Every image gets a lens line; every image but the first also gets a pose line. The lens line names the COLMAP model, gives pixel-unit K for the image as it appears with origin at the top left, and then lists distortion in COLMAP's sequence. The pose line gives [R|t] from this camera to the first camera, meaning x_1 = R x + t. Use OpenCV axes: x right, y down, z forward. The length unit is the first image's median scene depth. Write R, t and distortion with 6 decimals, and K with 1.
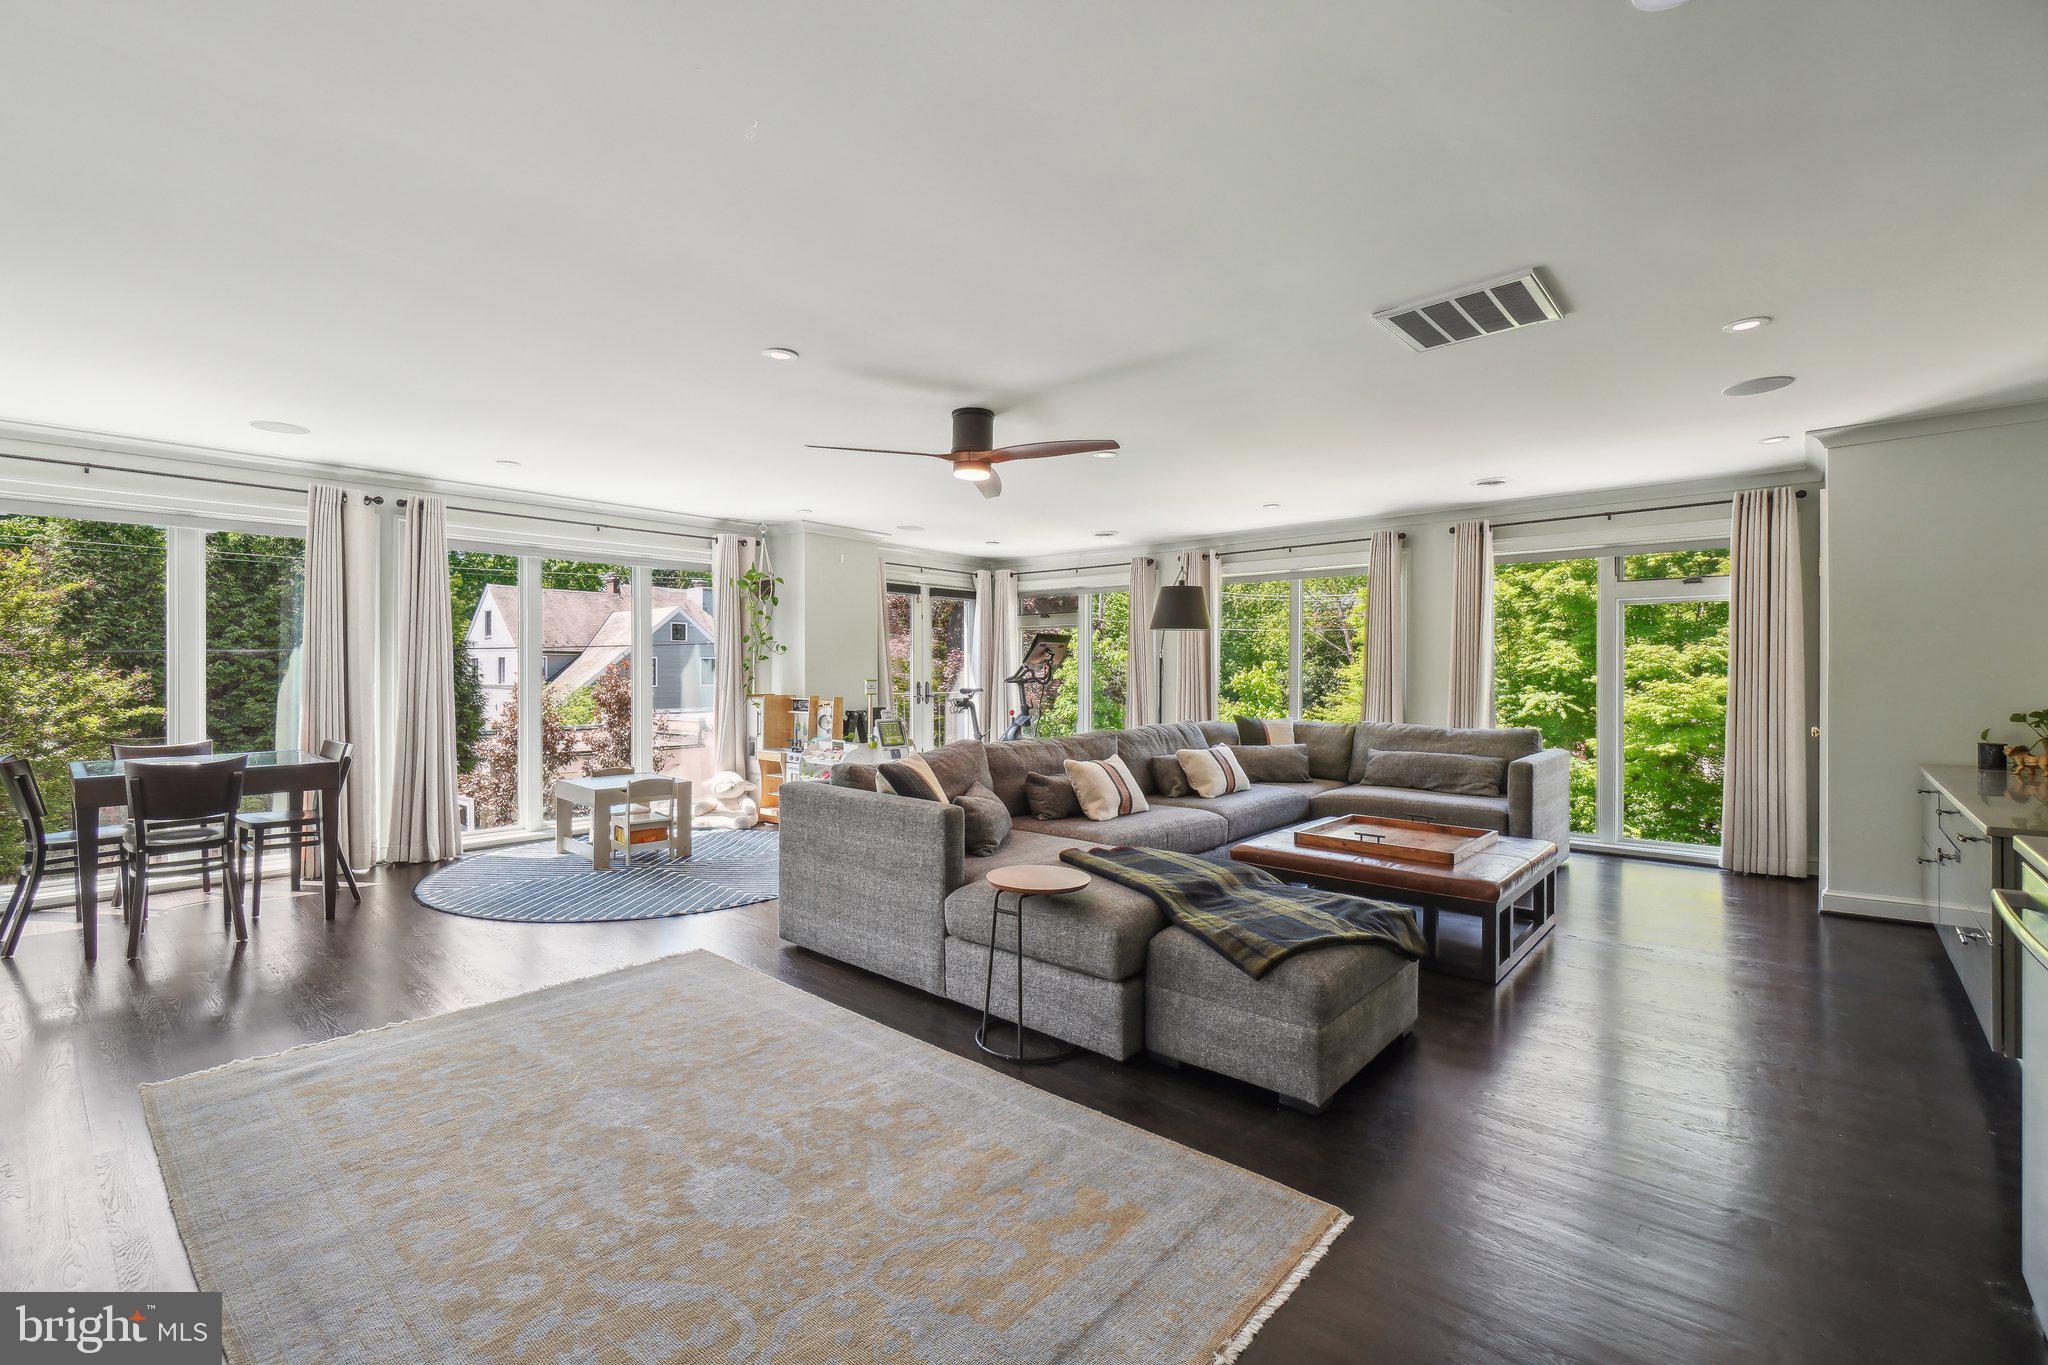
lens RADIAL K [[923.1, 0, 1020.0], [0, 923.1, 664.2], [0, 0, 1]] dist [-0.003846, -0.000544]
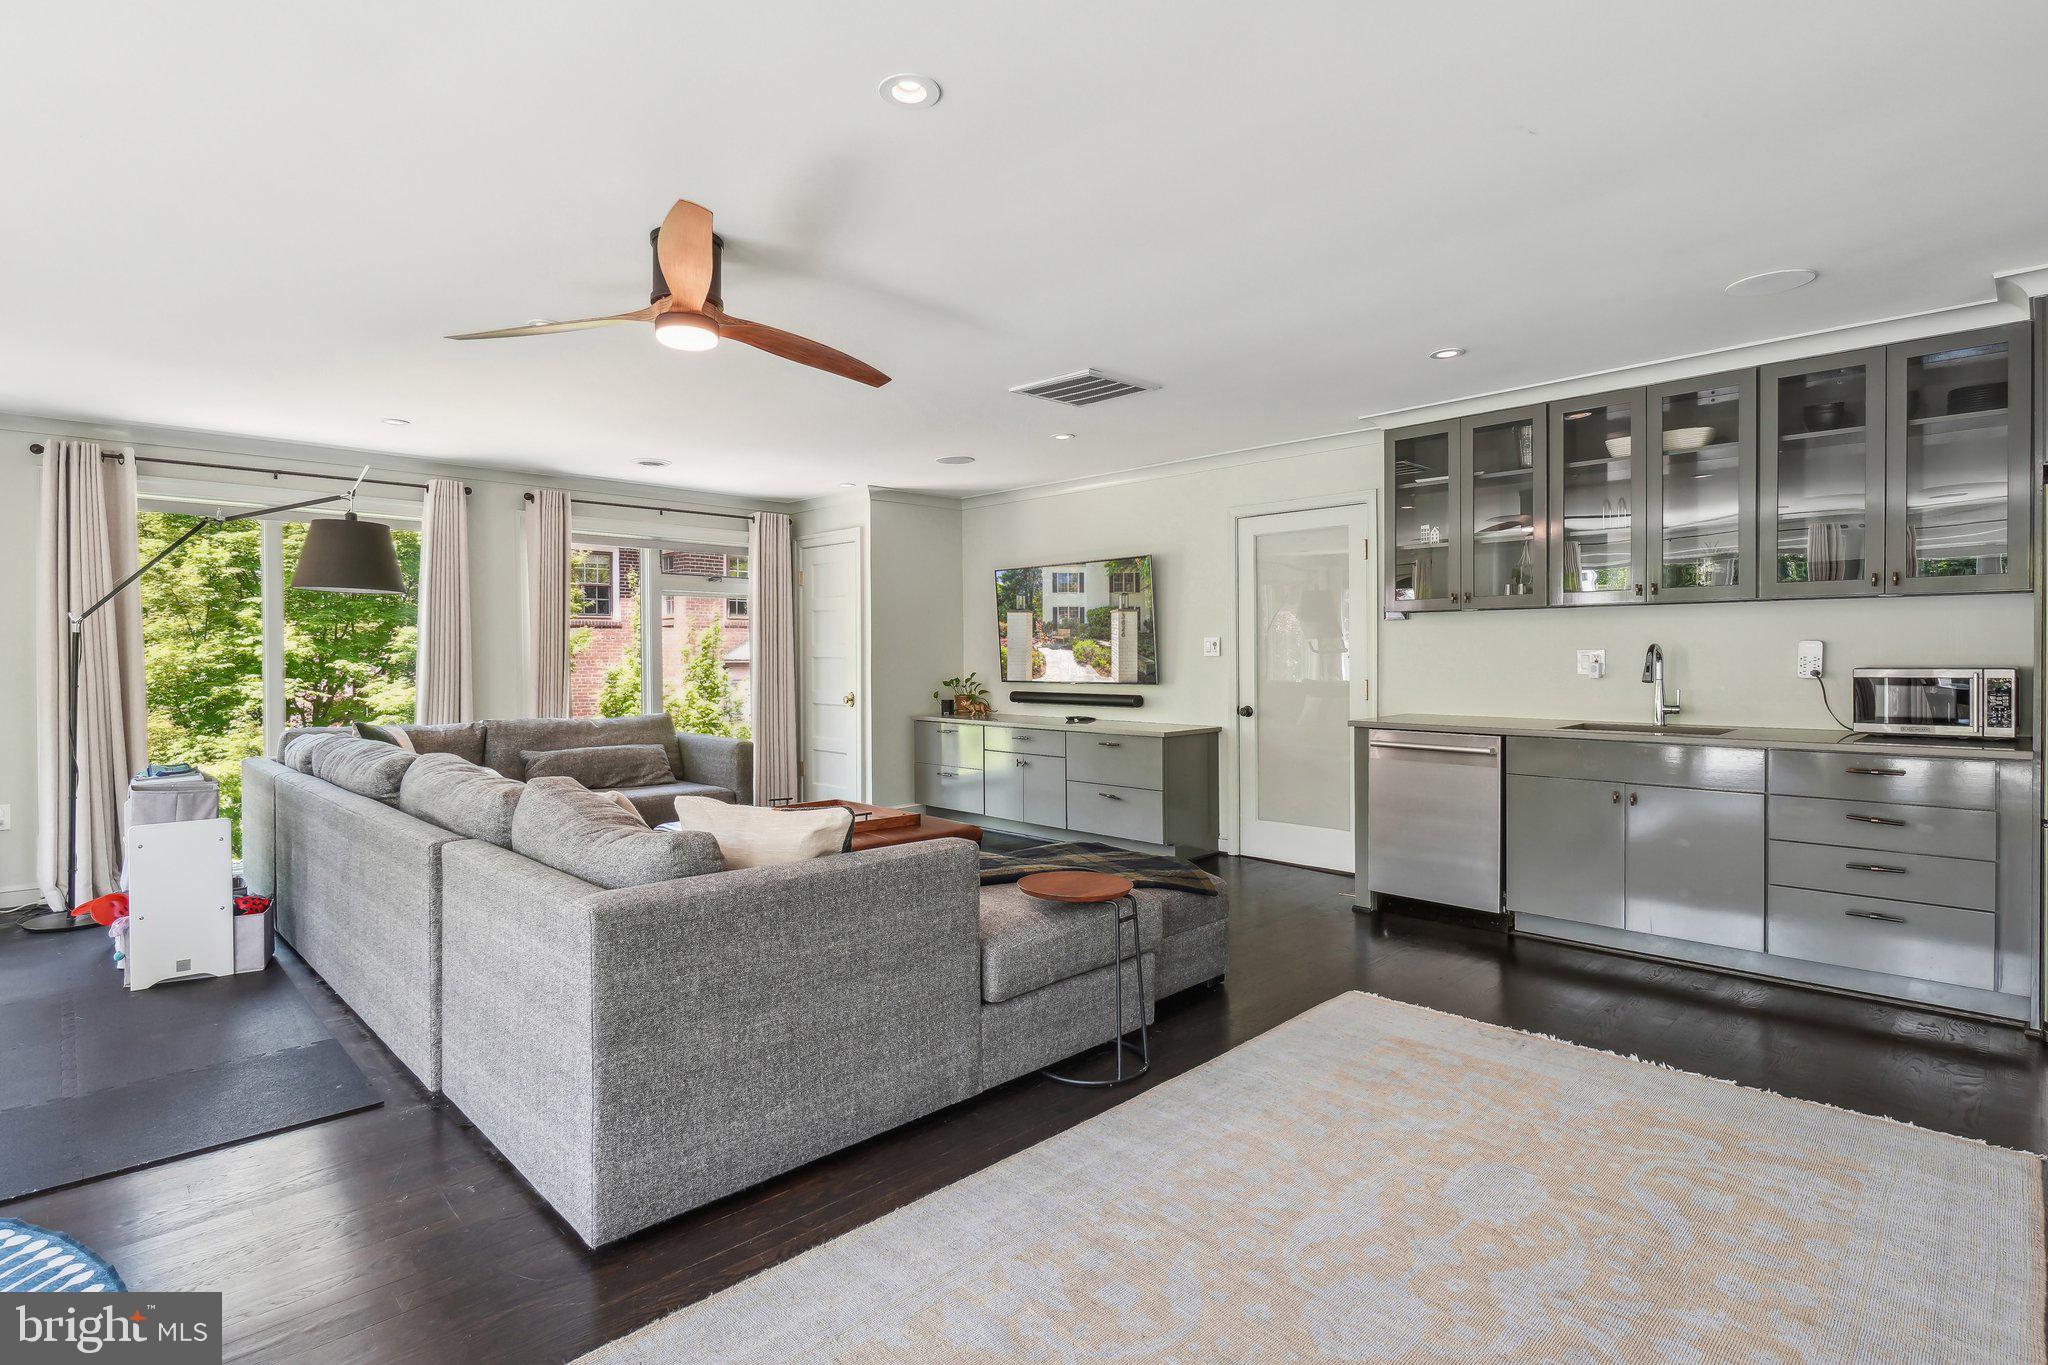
lens RADIAL K [[1003.1, 0, 1023.2], [0, 1003.1, 663.4], [0, 0, 1]] dist [0.000241, 0.000108]
pose [[0.058199, -0.007866, 0.998274, -0.840282], [-0.005898, 0.999949, 0.008223, 0.005720], [-0.998288, -0.006366, 0.058150, 0.869264]]
